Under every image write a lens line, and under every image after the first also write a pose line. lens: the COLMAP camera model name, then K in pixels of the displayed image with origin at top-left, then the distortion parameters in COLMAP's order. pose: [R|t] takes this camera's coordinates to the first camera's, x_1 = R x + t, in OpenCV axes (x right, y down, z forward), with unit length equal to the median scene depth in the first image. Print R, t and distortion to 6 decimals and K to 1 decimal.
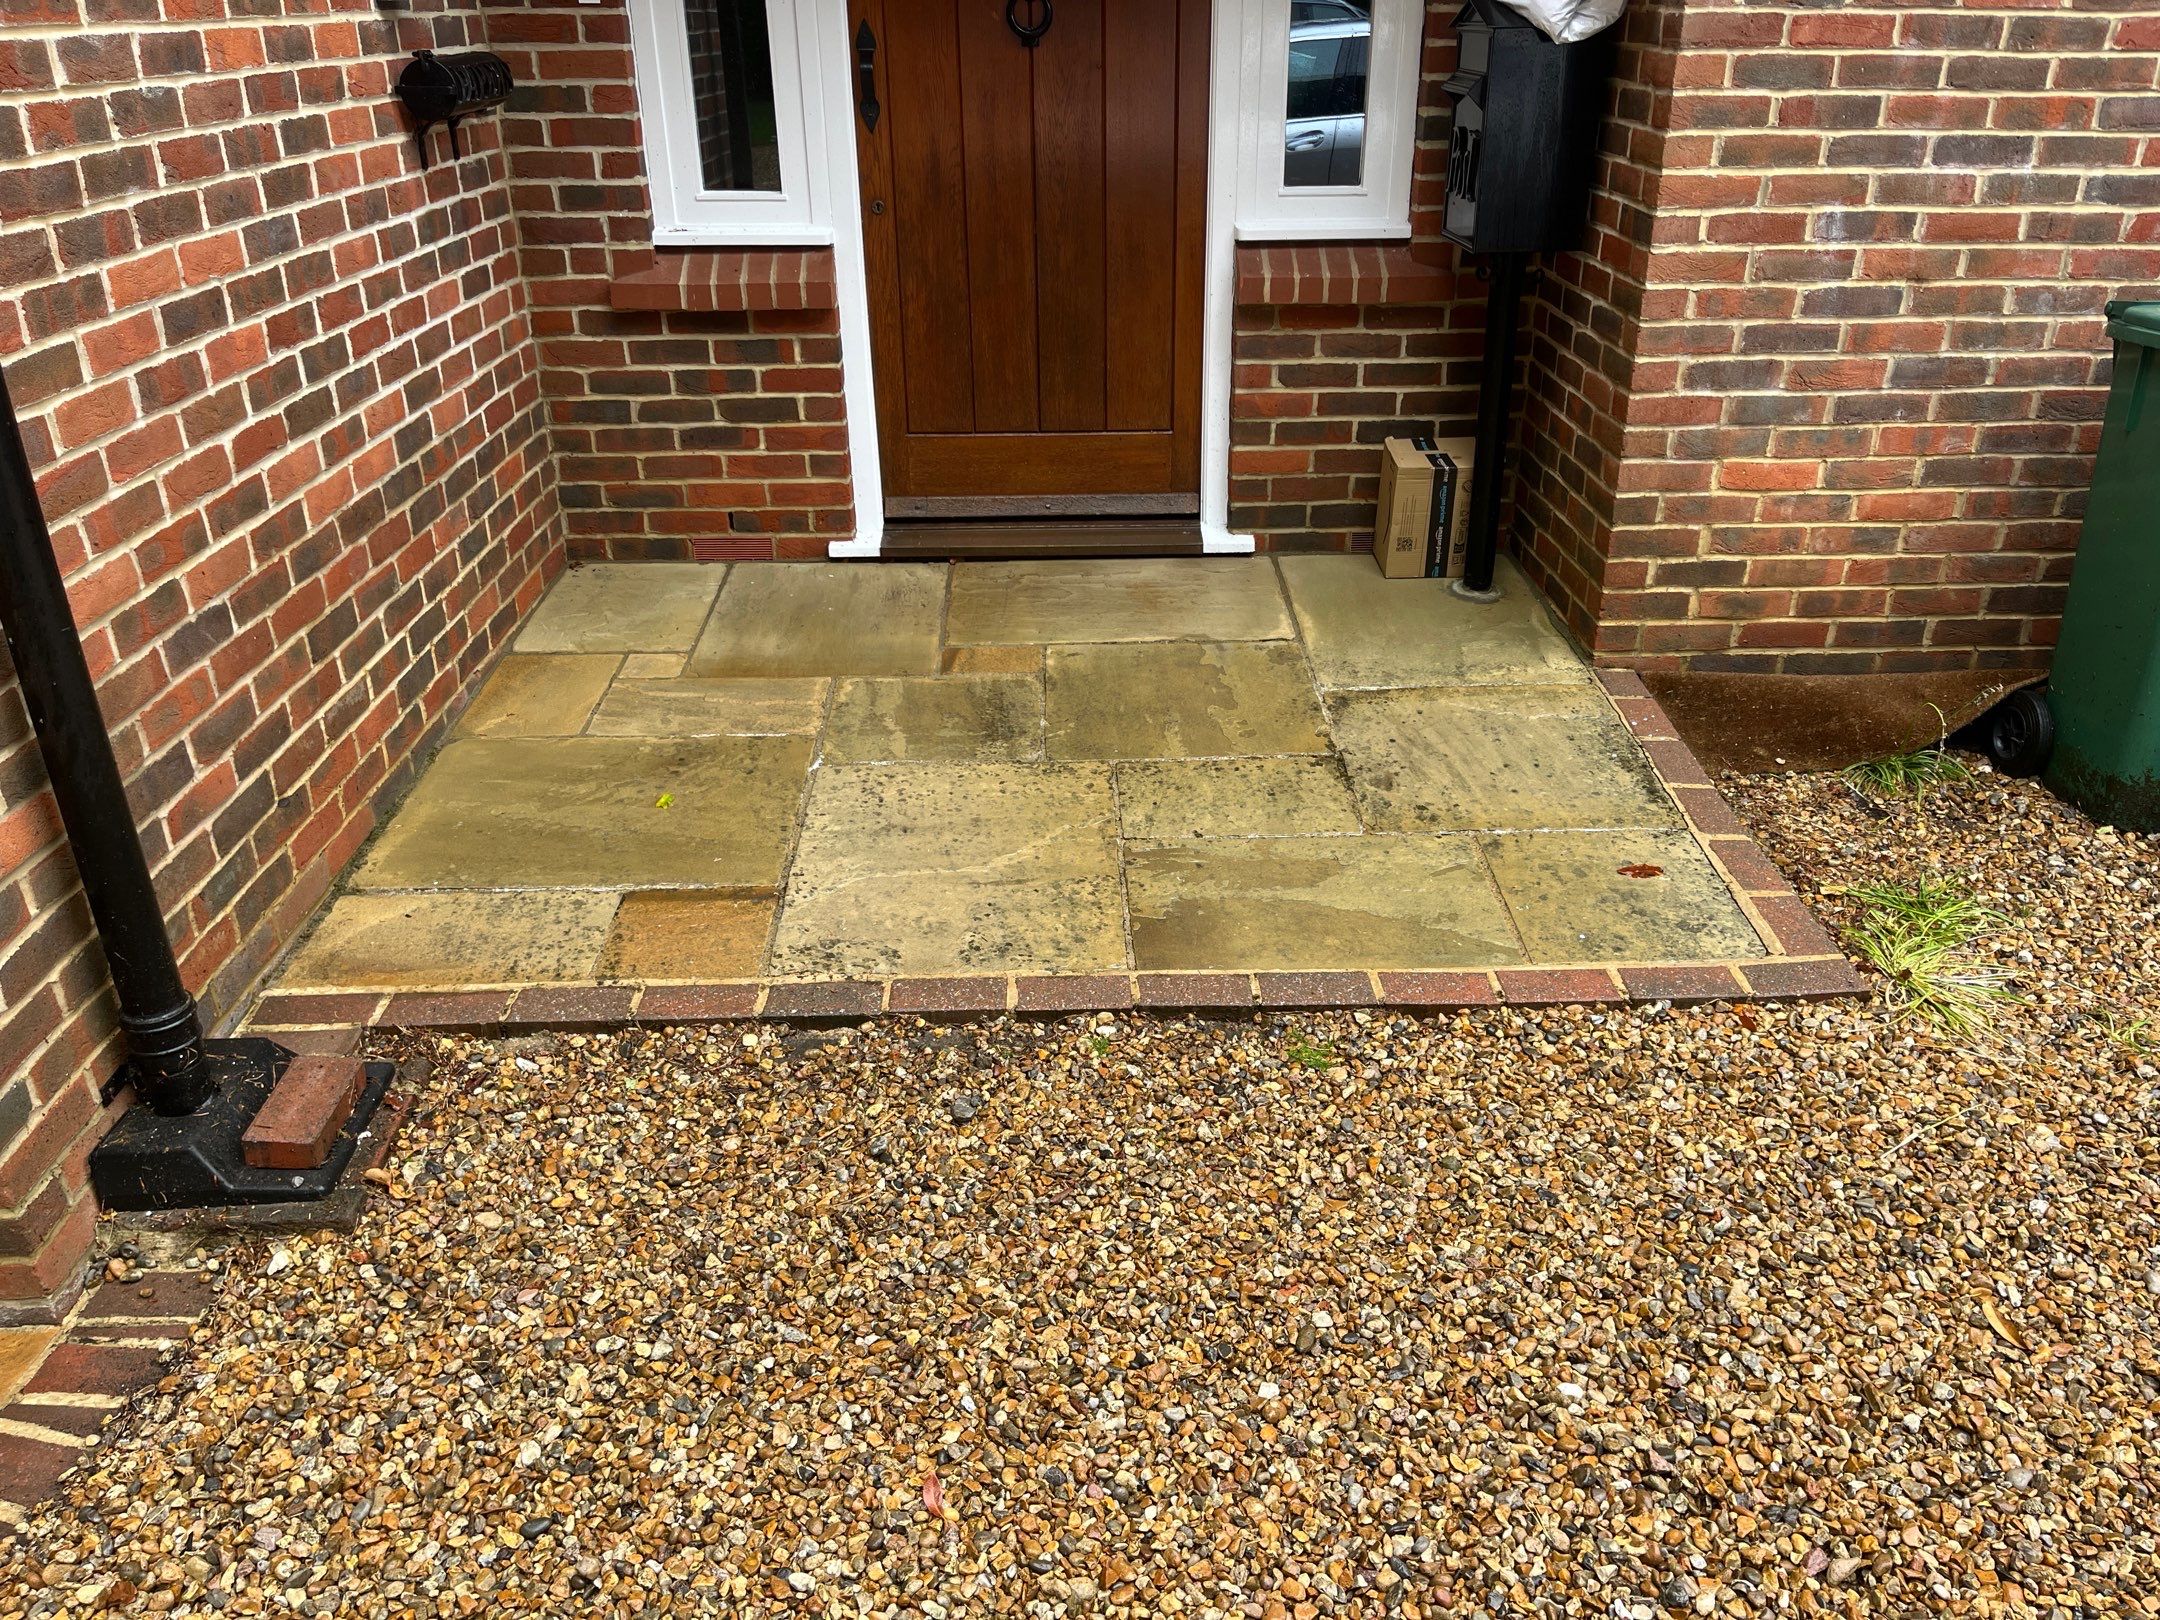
lens RADIAL K [[1645.7, 0, 1078.2], [0, 1645.7, 806.6], [0, 0, 1]] dist [0.071489, -0.101279]
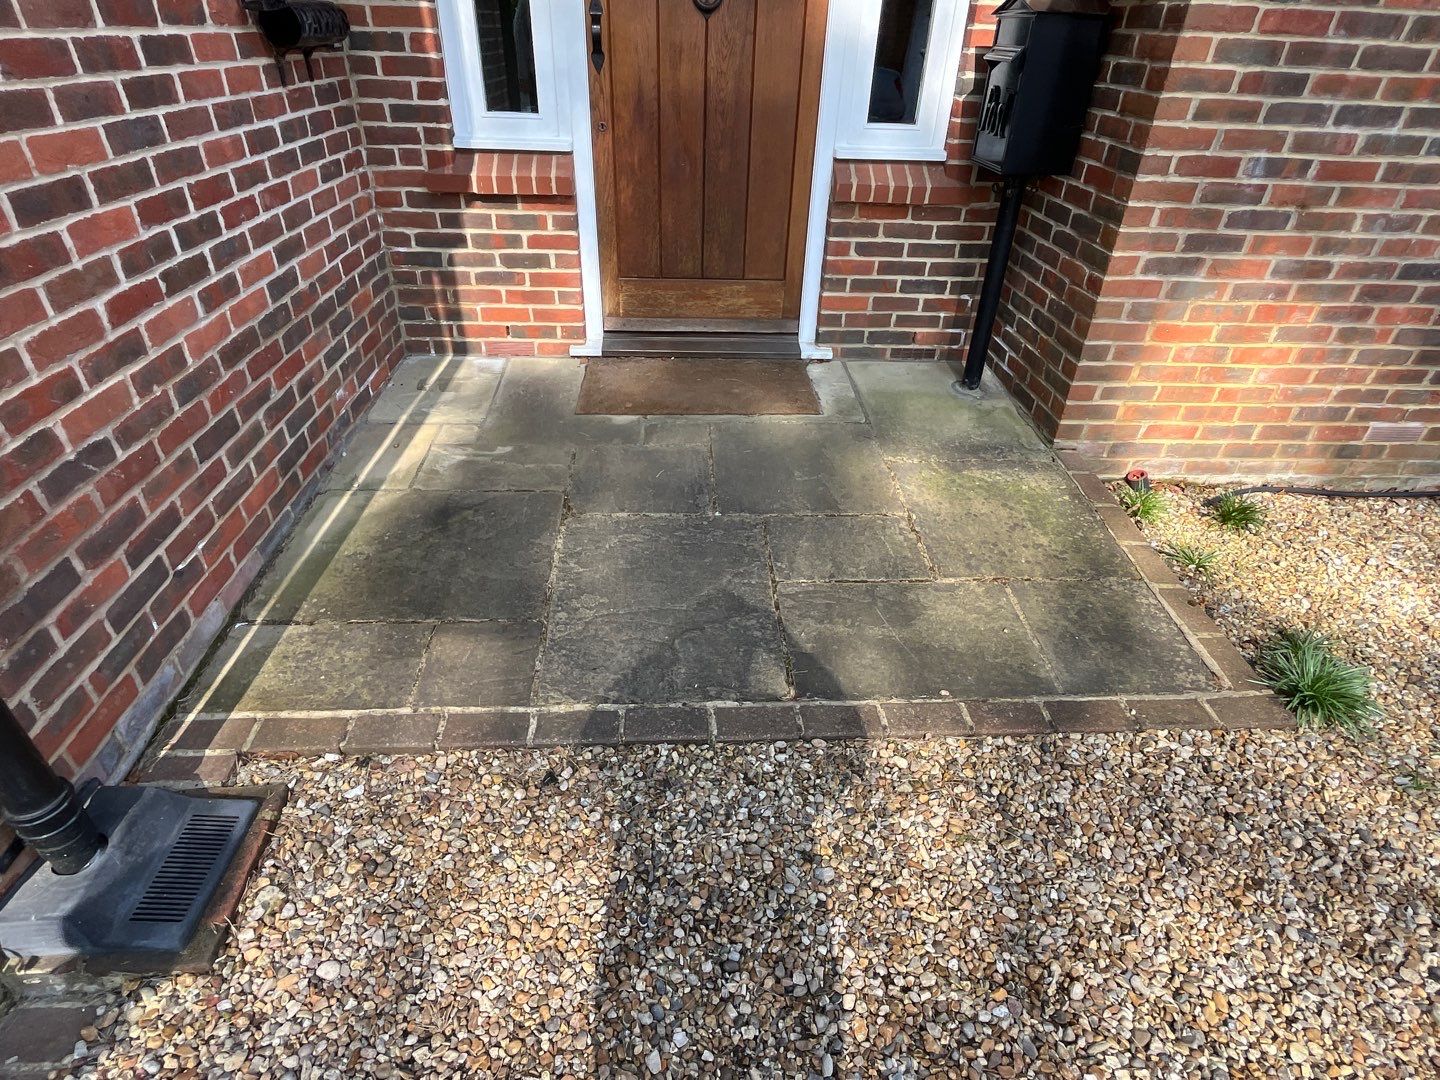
lens RADIAL K [[756.3, 0, 711.1], [0, 756.3, 532.9], [0, 0, 1]] dist [0.004243, -0.003475]
pose [[0.998784, 0.014049, 0.047251, -0.055001], [-0.020509, 0.990061, 0.139136, -0.102406], [-0.044827, -0.139936, 0.989145, 0.289387]]
